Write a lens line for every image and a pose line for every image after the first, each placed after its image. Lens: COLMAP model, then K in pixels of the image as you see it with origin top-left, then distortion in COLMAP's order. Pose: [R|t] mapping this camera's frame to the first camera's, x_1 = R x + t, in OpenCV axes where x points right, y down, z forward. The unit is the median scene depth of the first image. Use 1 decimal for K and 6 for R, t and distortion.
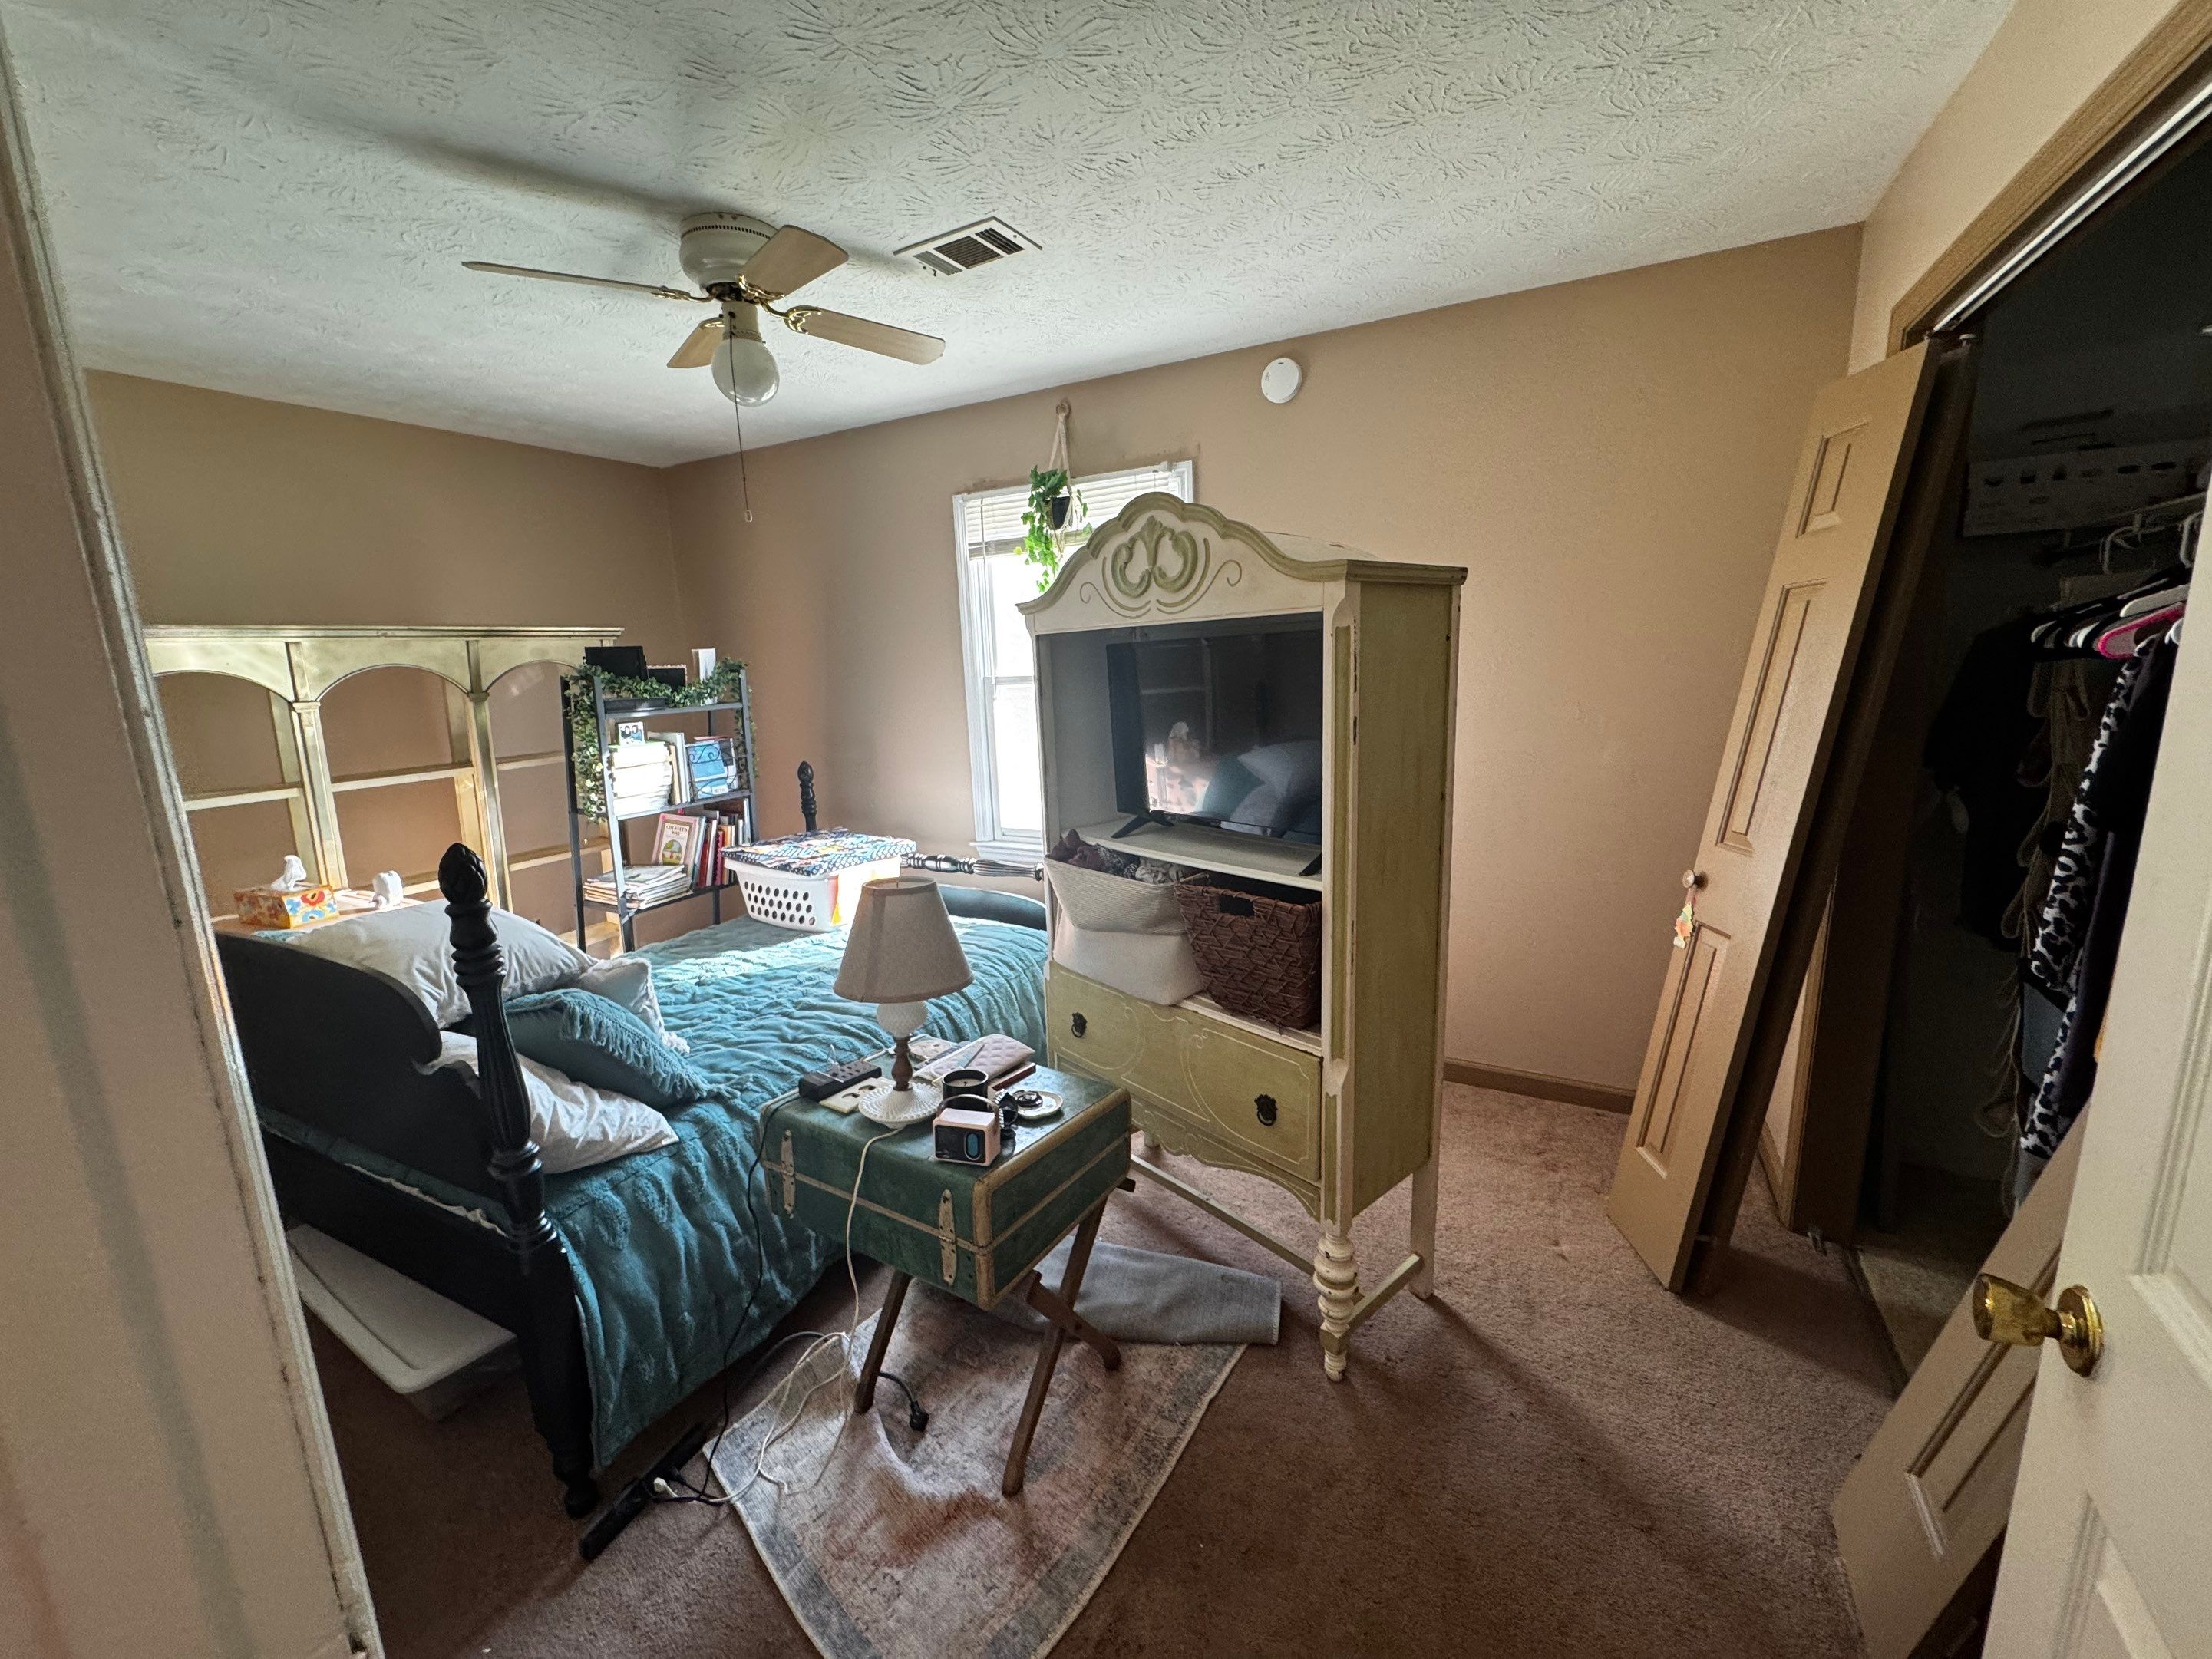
lens RADIAL K [[862.6, 0, 1077.3], [0, 862.6, 824.0], [0, 0, 1]] dist [-0.002922, 0.000646]
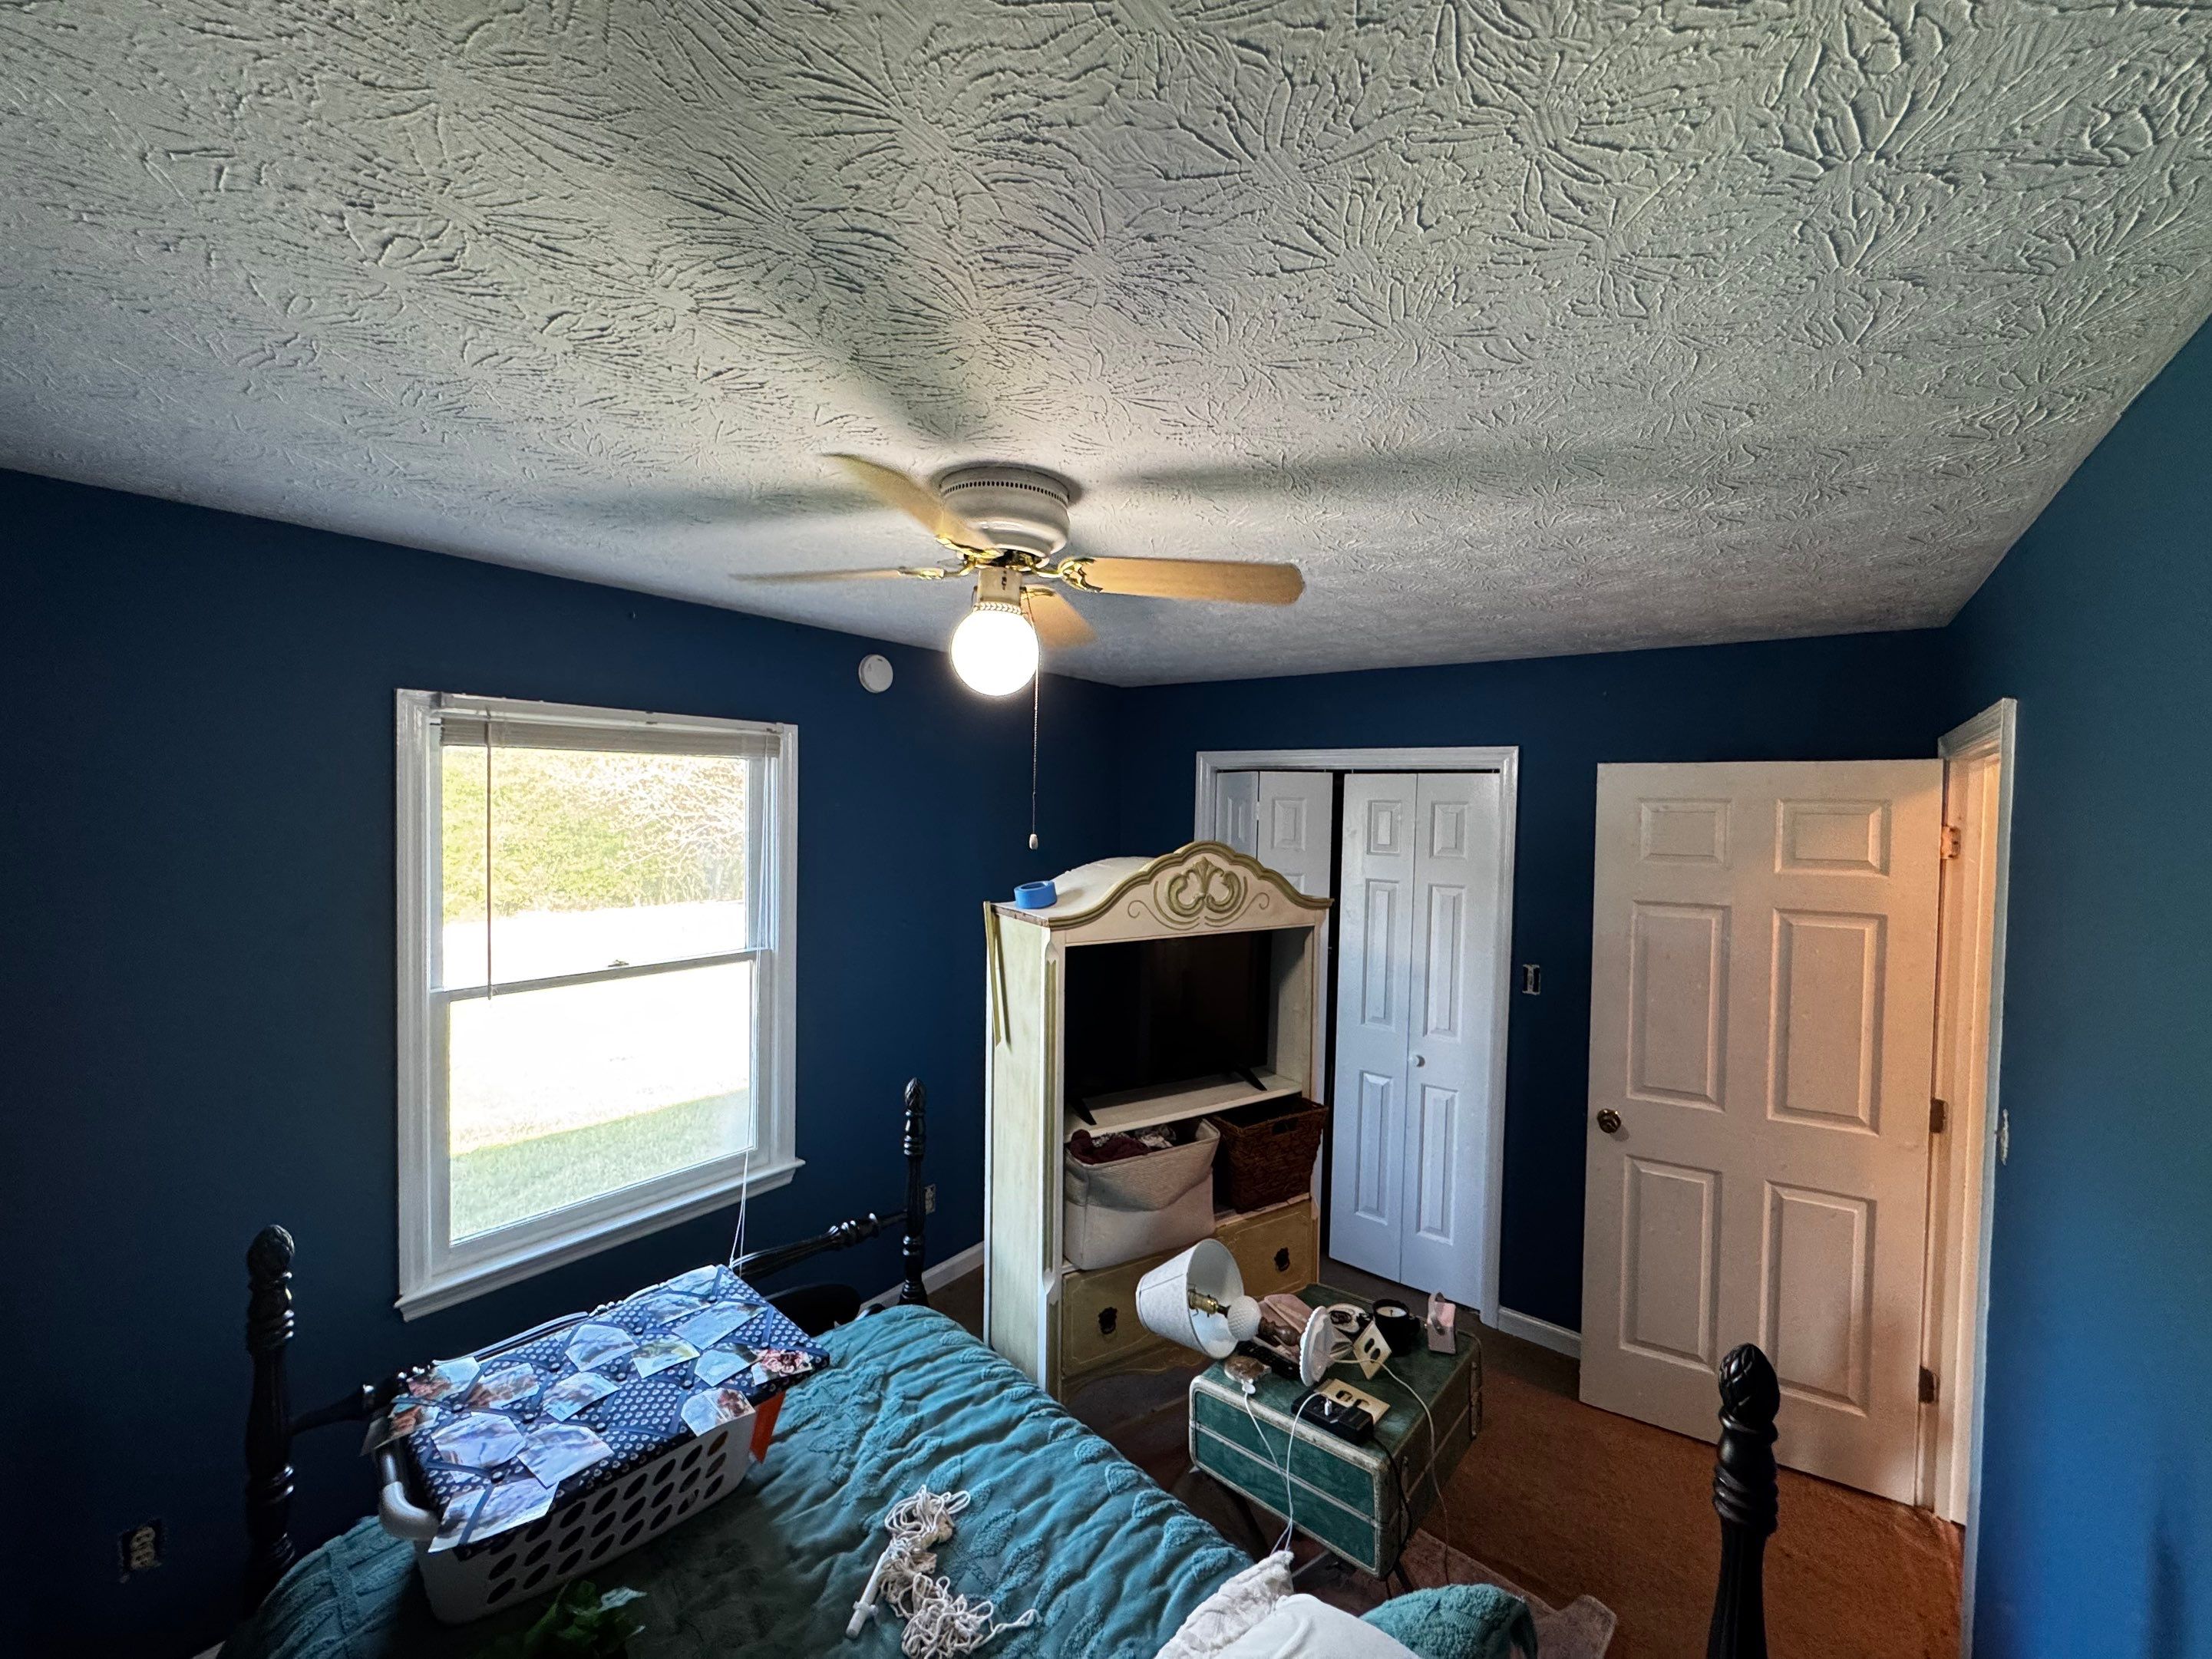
lens RADIAL K [[862.6, 0, 1125.9], [0, 862.6, 830.7], [0, 0, 1]] dist [-0.002922, 0.000646]
pose [[0.148600, 0.005900, 0.988880, -1.259472], [0.172511, 0.984494, -0.031797, -0.376262], [-0.973734, 0.175317, 0.145278, 0.916959]]
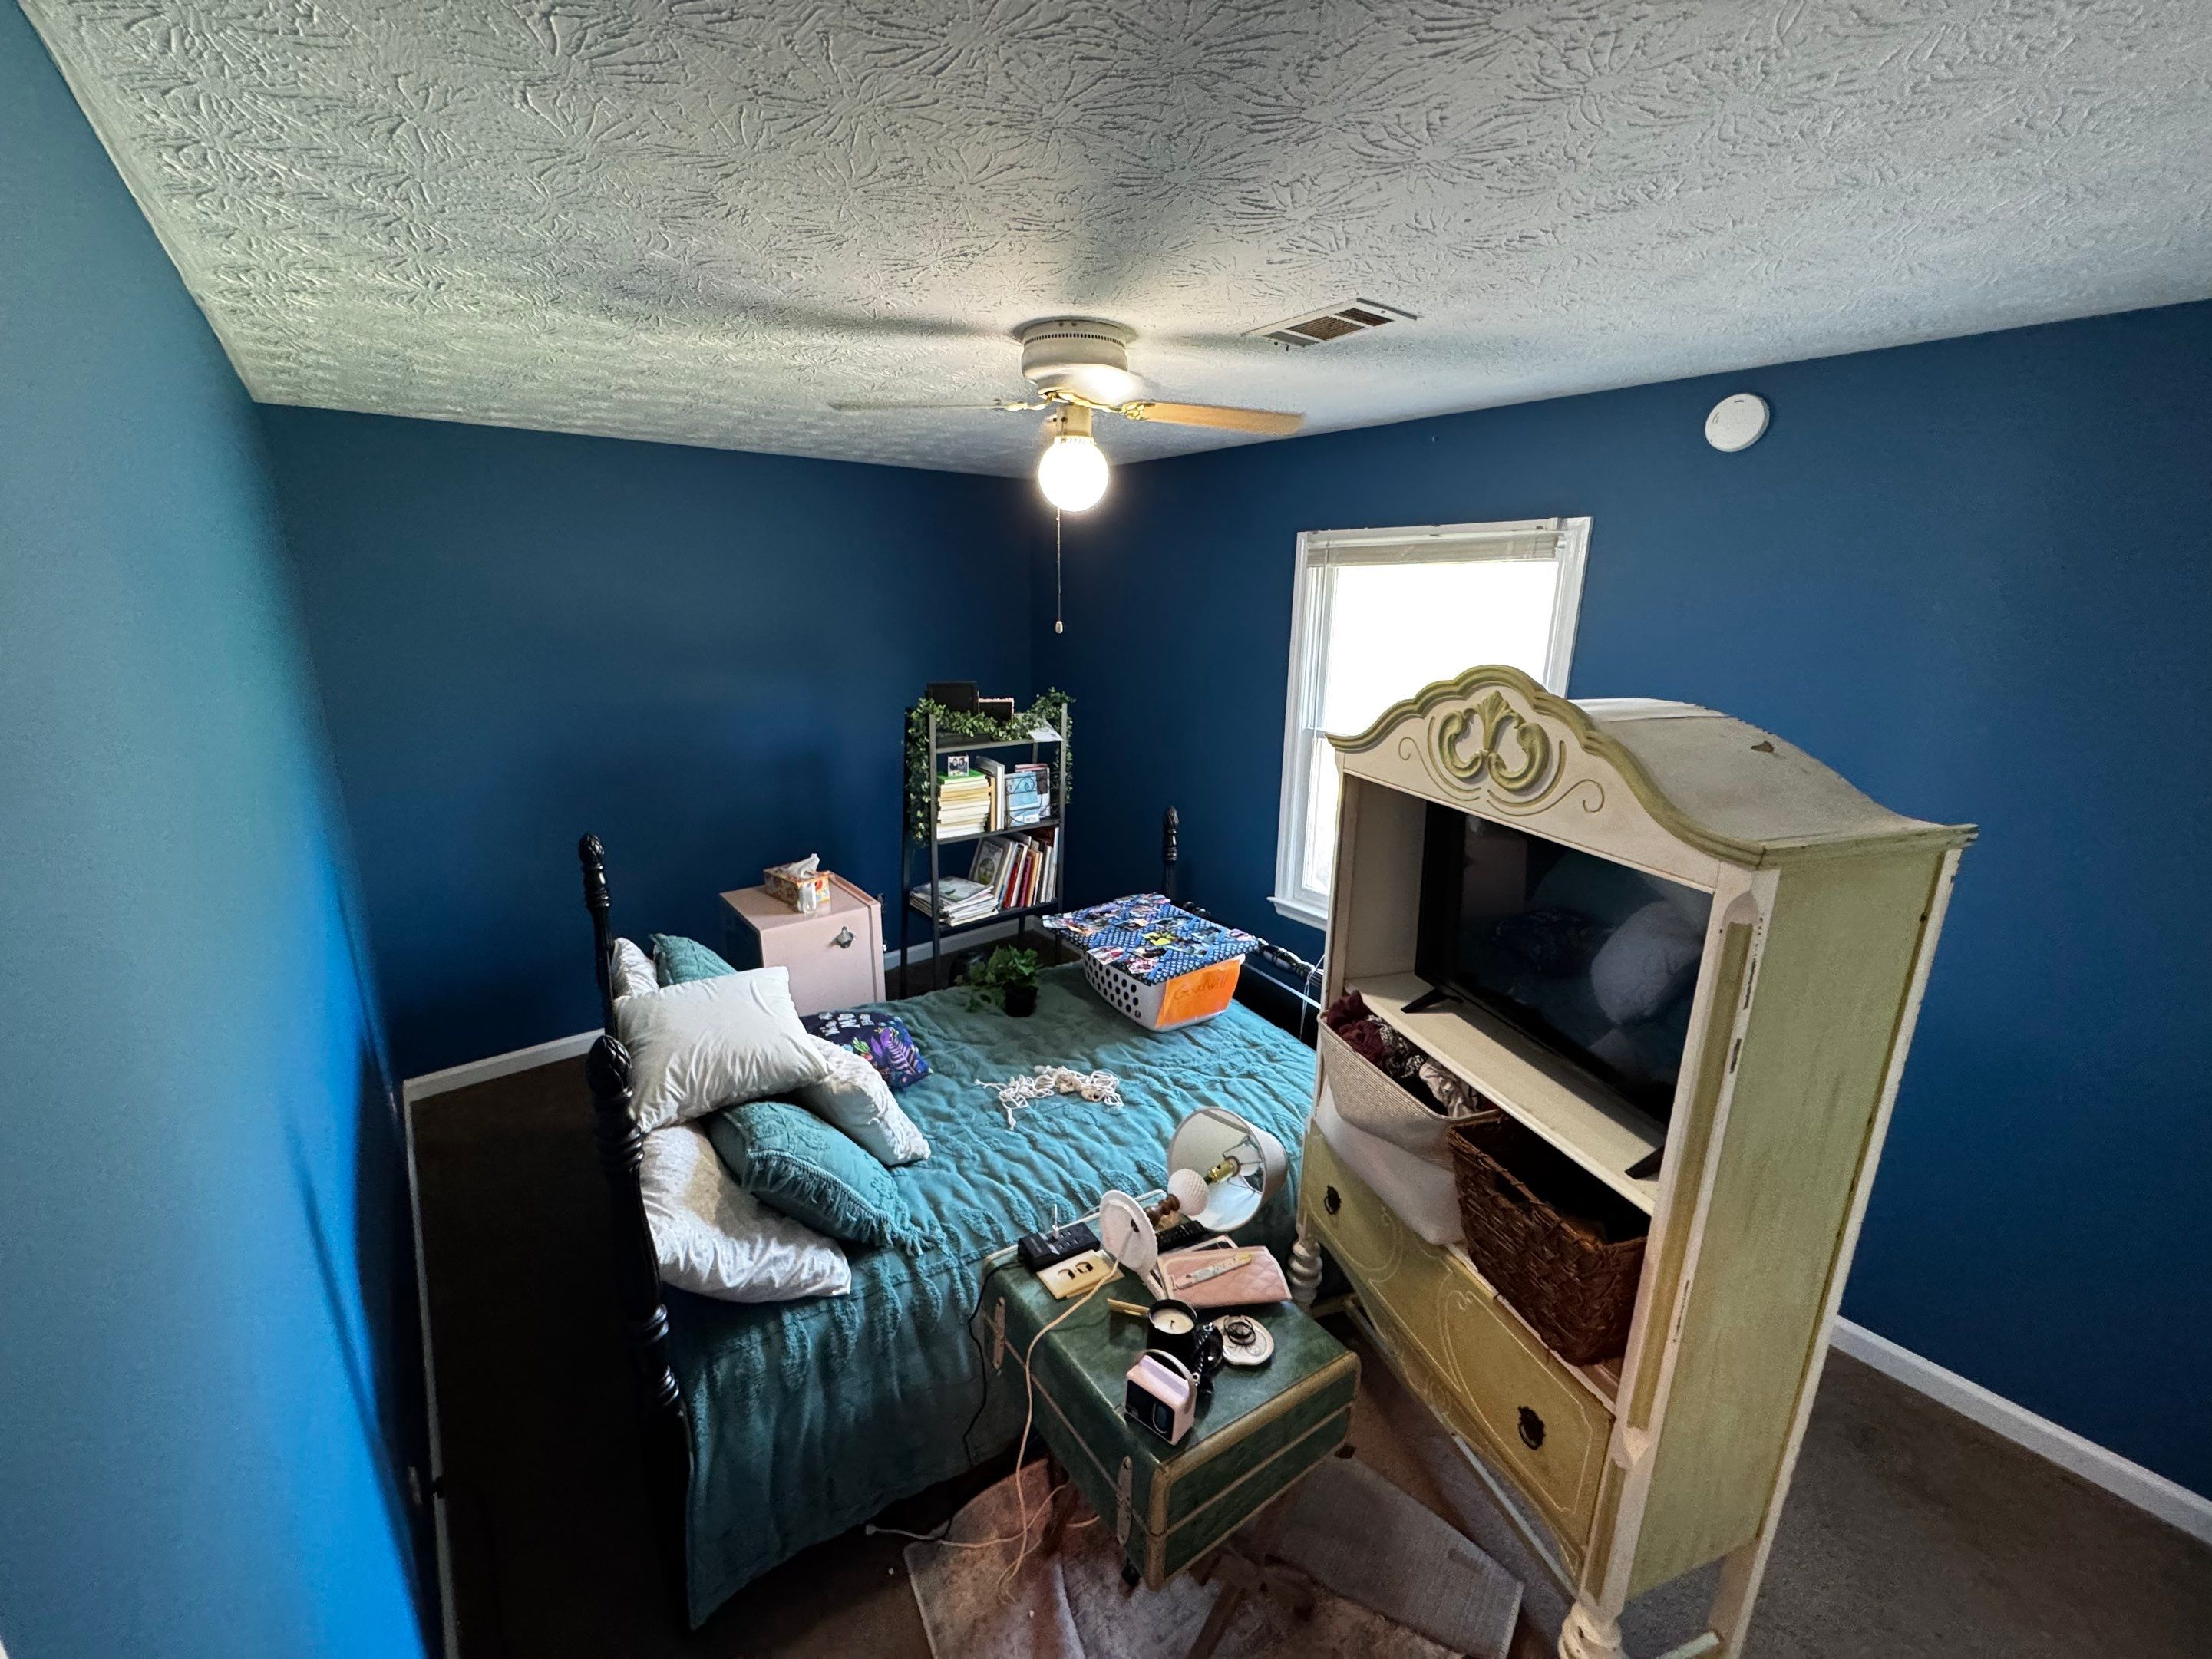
lens RADIAL K [[862.6, 0, 1094.7], [0, 862.6, 829.1], [0, 0, 1]] dist [-0.002922, 0.000646]
pose [[0.927982, 0.142215, -0.344418, 0.032381], [-0.117248, 0.988797, 0.092380, -0.260378], [0.353698, -0.045345, 0.934260, 0.102992]]
